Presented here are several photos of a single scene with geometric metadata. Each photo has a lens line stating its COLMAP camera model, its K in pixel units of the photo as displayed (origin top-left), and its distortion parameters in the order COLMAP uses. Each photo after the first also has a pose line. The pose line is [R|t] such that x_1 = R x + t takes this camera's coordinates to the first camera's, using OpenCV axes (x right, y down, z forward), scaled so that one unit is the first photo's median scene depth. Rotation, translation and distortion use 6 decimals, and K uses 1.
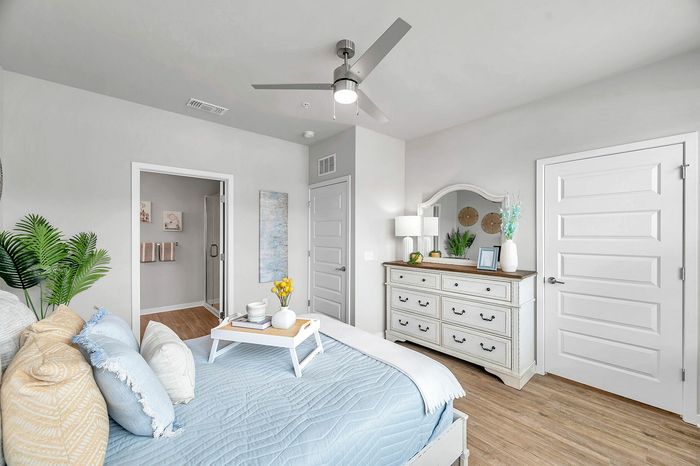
lens RADIAL K [[285.1, 0, 350.7], [0, 285.1, 234.3], [0, 0, 1]] dist [-0.000310, -0.000071]
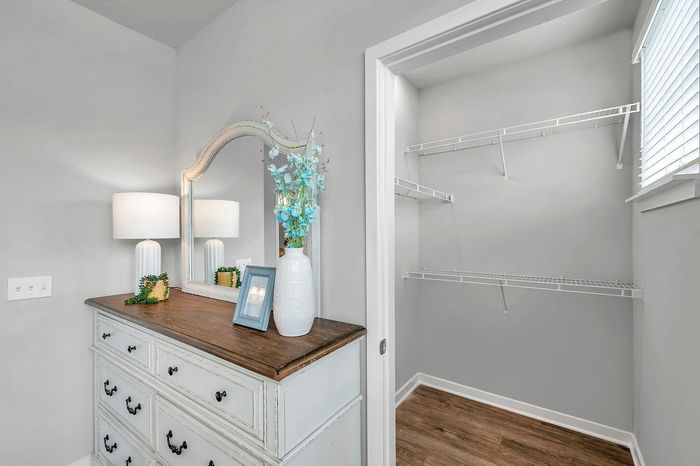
lens RADIAL K [[294.4, 0, 347.9], [0, 294.4, 236.9], [0, 0, 1]] dist [-0.001732, -0.000213]
pose [[0.965159, -0.004167, 0.261631, 0.293932], [0.003550, 0.999990, 0.002831, 0.001925], [-0.261640, -0.001803, 0.965164, 0.345746]]
